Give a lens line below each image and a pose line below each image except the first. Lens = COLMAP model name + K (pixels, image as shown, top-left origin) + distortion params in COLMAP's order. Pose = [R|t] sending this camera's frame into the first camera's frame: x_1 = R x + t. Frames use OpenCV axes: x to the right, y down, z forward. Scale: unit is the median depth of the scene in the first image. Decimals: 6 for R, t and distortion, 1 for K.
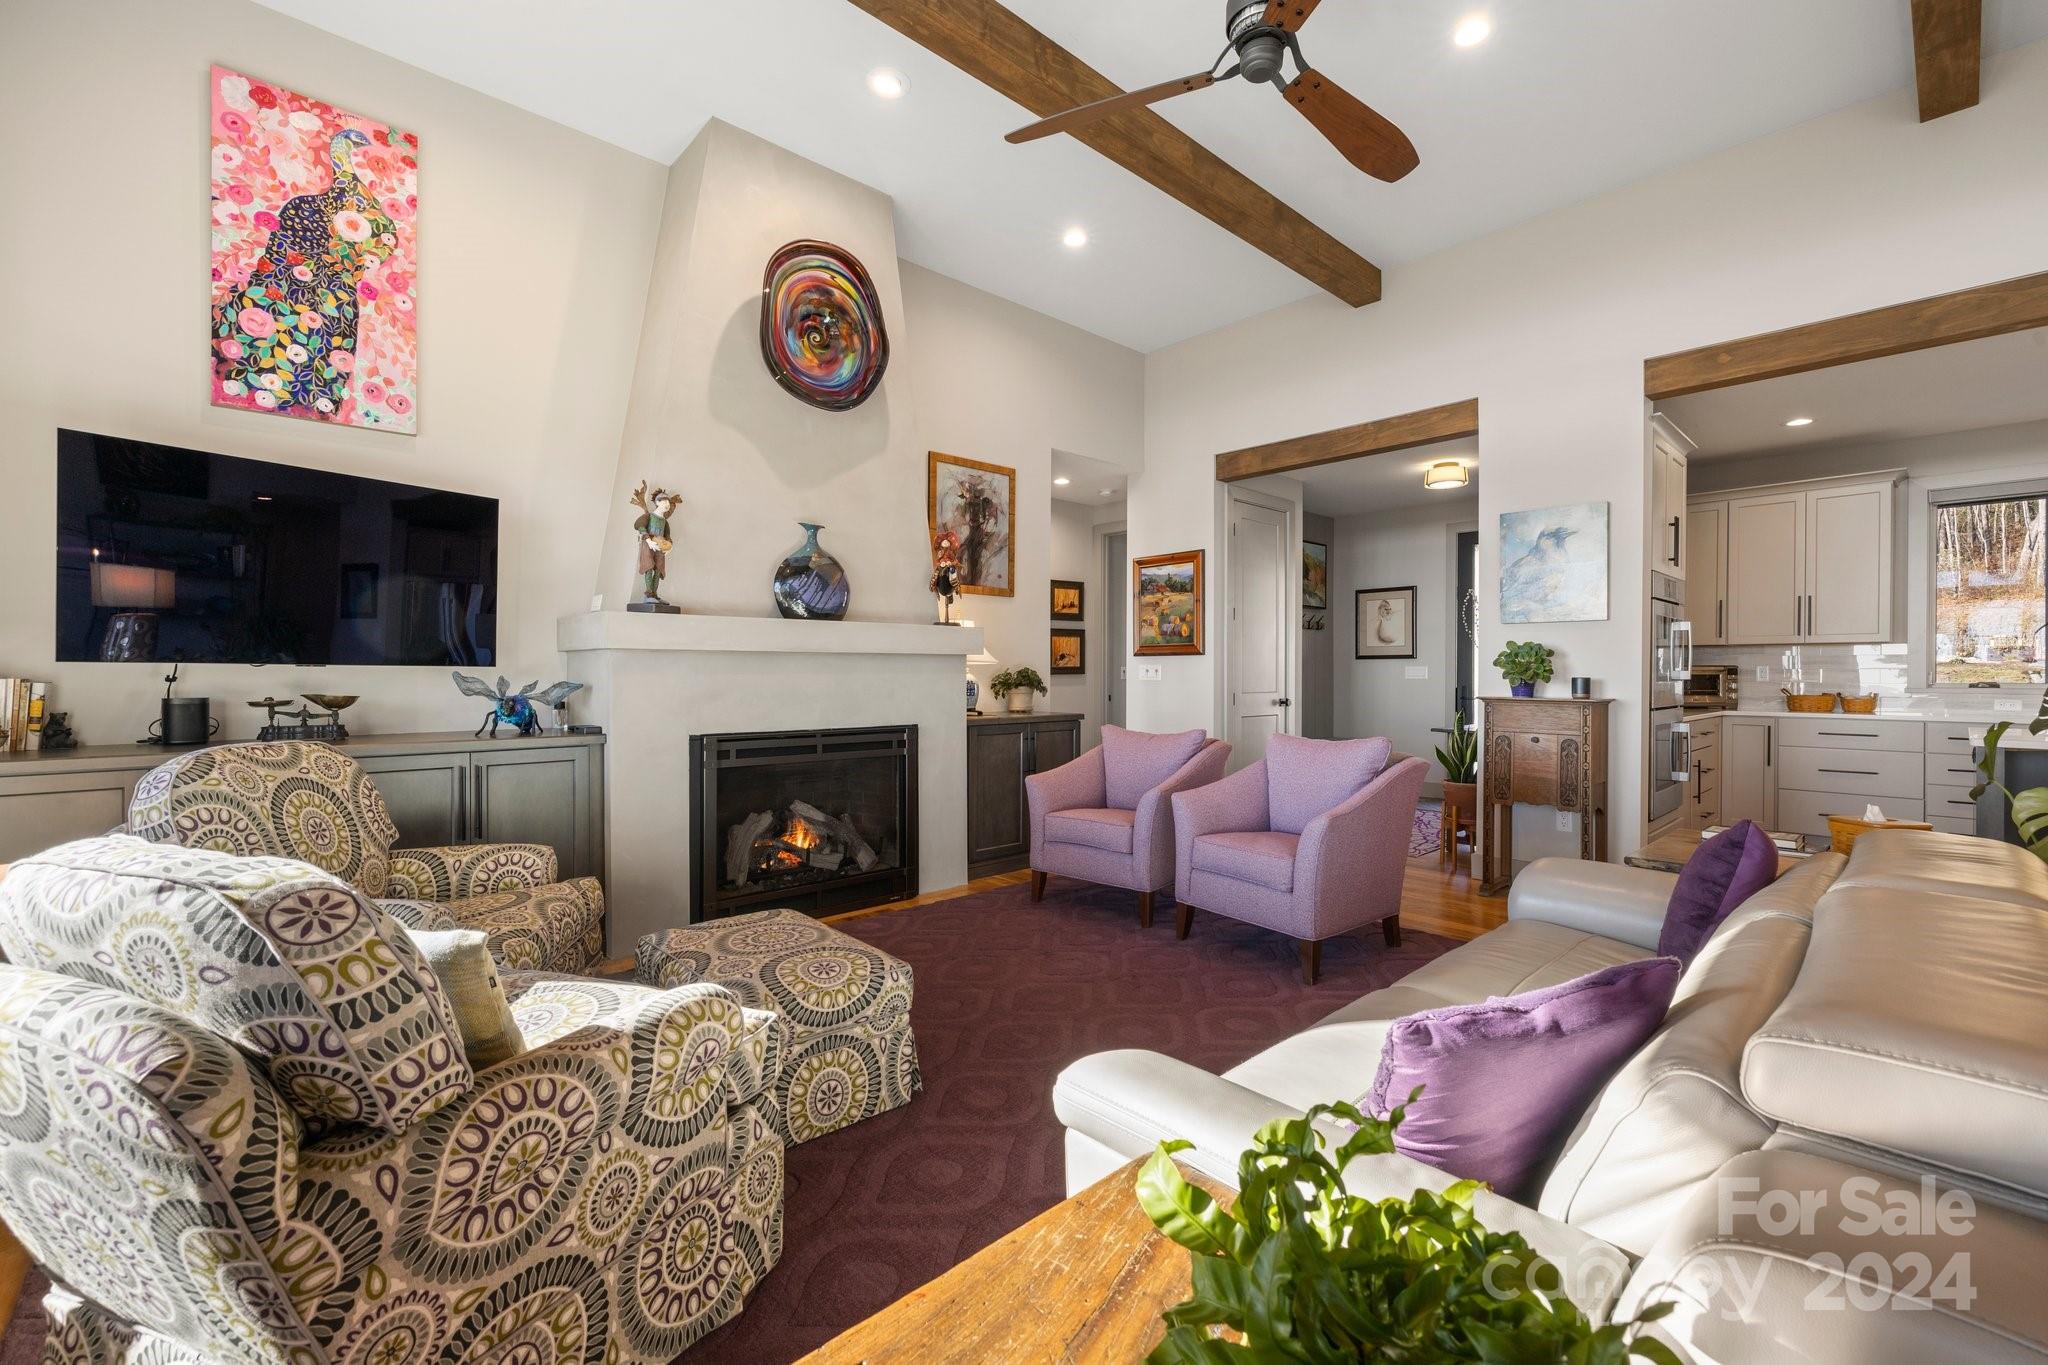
lens RADIAL K [[871.3, 0, 1024.0], [0, 871.3, 682.5], [0, 0, 1]] dist [0.001099, 0.000068]
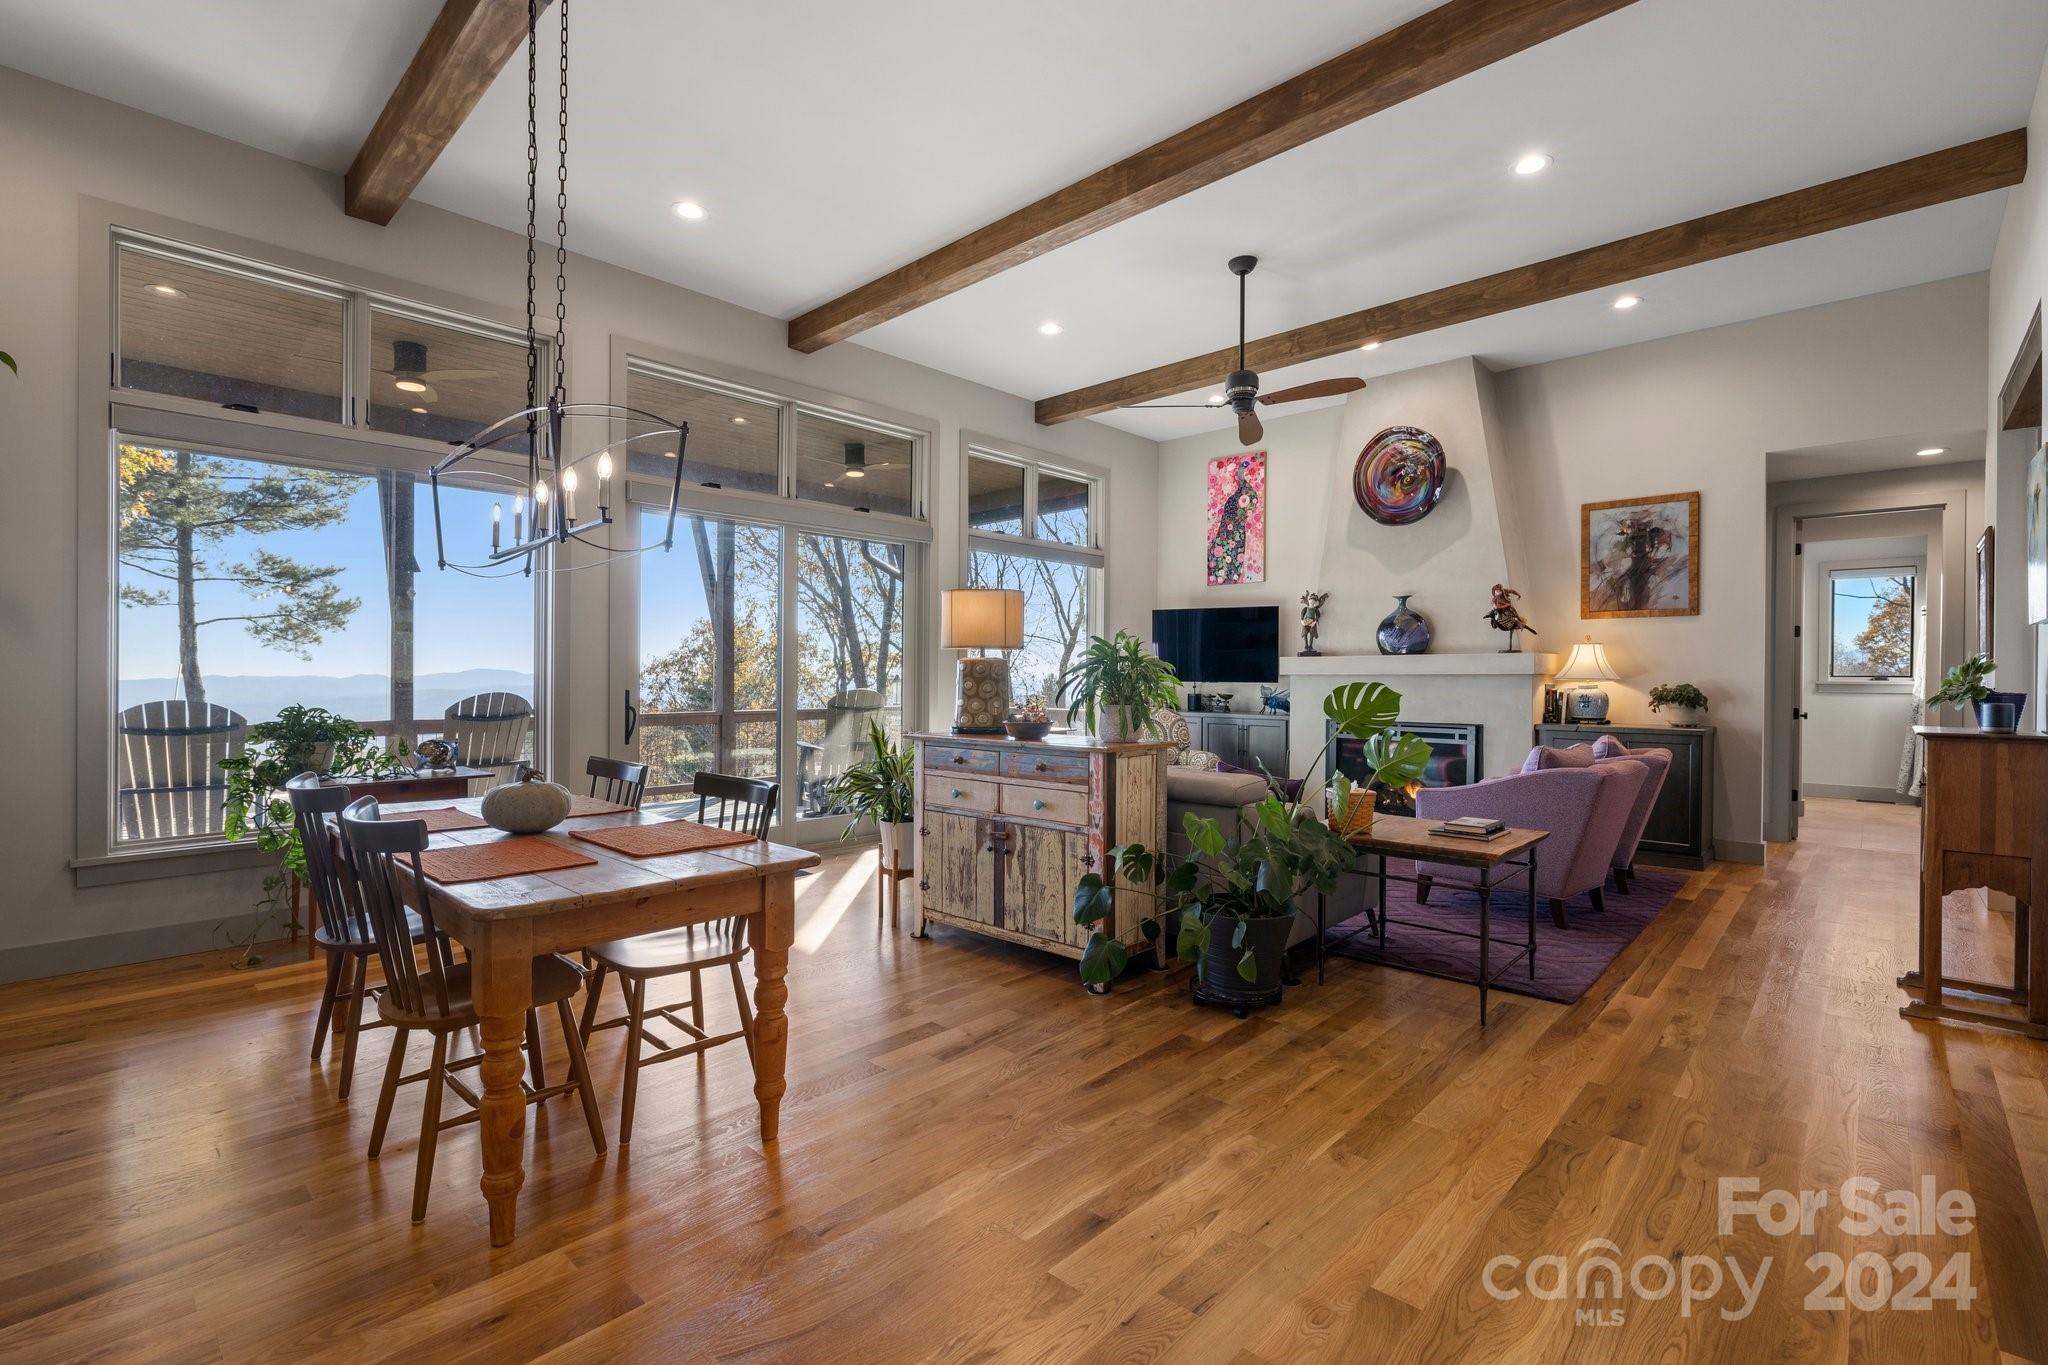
lens RADIAL K [[909.9, 0, 1024.0], [0, 909.9, 682.5], [0, 0, 1]] dist [0.000000, -0.000009]
pose [[0.063274, 0.006261, -0.997977, 1.443737], [-0.012264, 0.999910, 0.005495, -0.020663], [0.997921, 0.011892, 0.063345, 0.195678]]
